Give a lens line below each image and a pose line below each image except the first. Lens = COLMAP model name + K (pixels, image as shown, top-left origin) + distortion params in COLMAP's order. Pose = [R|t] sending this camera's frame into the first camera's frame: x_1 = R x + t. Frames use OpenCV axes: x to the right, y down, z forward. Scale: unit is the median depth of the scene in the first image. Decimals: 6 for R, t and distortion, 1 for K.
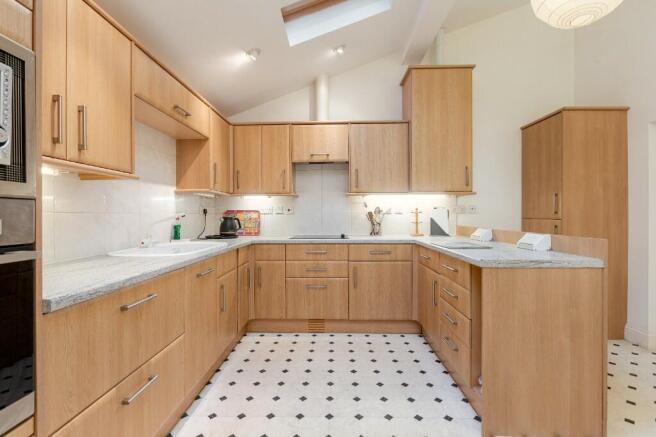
lens RADIAL K [[306.7, 0, 328.0], [0, 306.7, 218.5], [0, 0, 1]] dist [-0.000843, -0.000122]
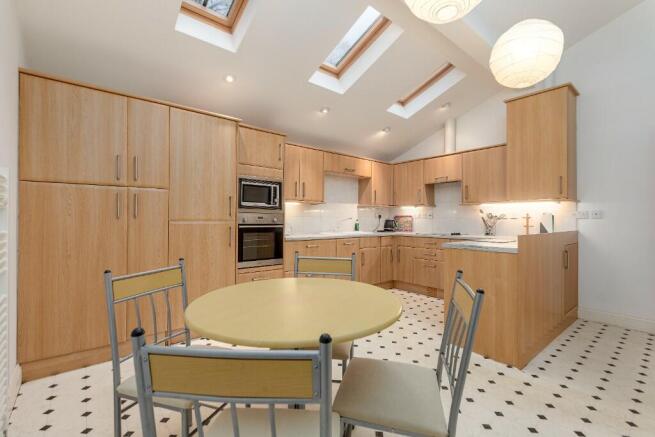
lens RADIAL K [[290.6, 0, 327.5], [0, 290.6, 218.5], [0, 0, 1]] dist [-0.000528, -0.000100]
pose [[0.669426, 0.007274, -0.742843, 0.672939], [-0.018446, 0.999807, -0.006832, 0.006058], [0.742649, 0.018275, 0.669431, -0.341860]]
